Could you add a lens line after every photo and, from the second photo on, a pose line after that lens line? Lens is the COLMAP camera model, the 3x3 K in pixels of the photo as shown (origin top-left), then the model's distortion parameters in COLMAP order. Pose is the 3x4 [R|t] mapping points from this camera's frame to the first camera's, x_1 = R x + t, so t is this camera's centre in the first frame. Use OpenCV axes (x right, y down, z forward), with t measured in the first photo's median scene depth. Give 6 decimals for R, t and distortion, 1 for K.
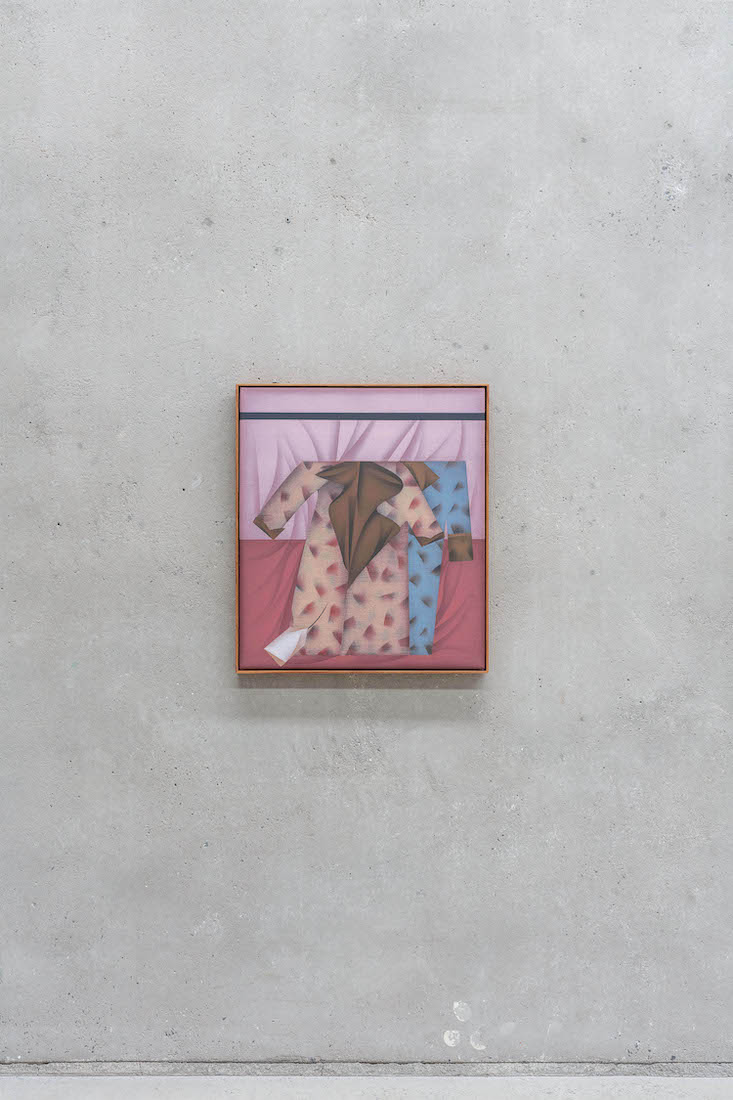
lens RADIAL K [[1585.3, 0, 342.3], [0, 1585.3, 541.1], [0, 0, 1]] dist [-0.018894, 0.014621]
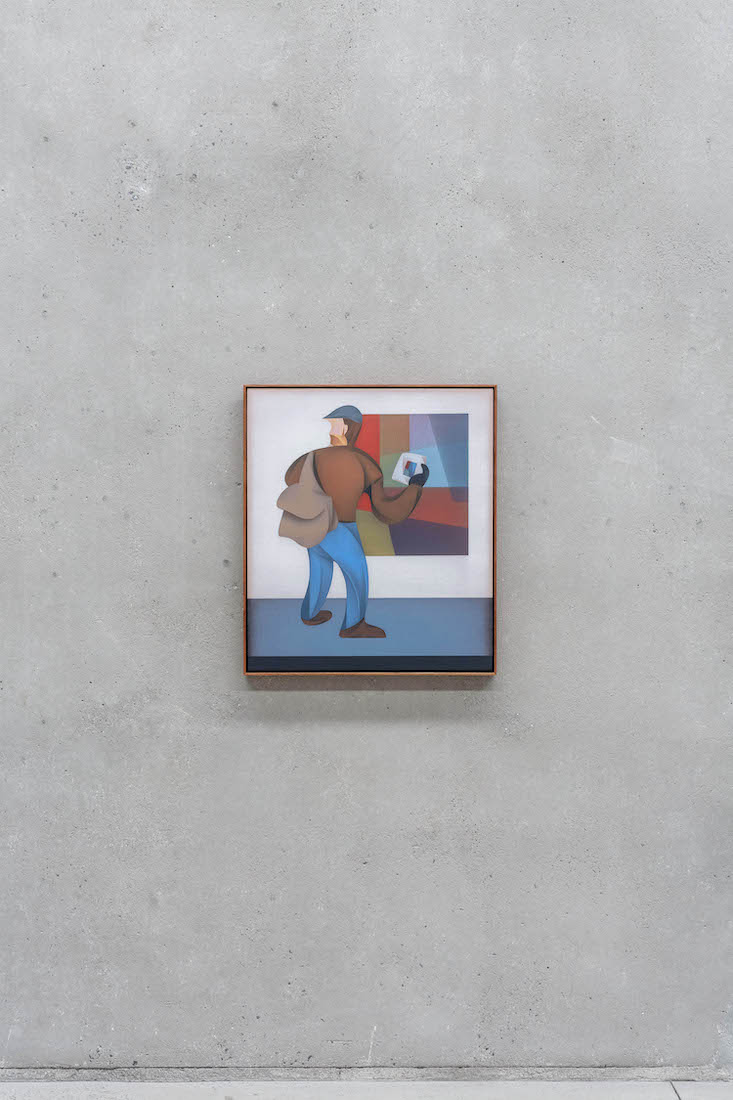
lens RADIAL K [[1591.7, 0, 366.5], [0, 1591.7, 550.0], [0, 0, 1]] dist [0.022114, 0.006153]
pose [[0.999928, 0.001186, 0.011927, 0.341941], [-0.001244, 0.999988, 0.004790, -0.000679], [-0.011921, -0.004805, 0.999917, -0.003719]]
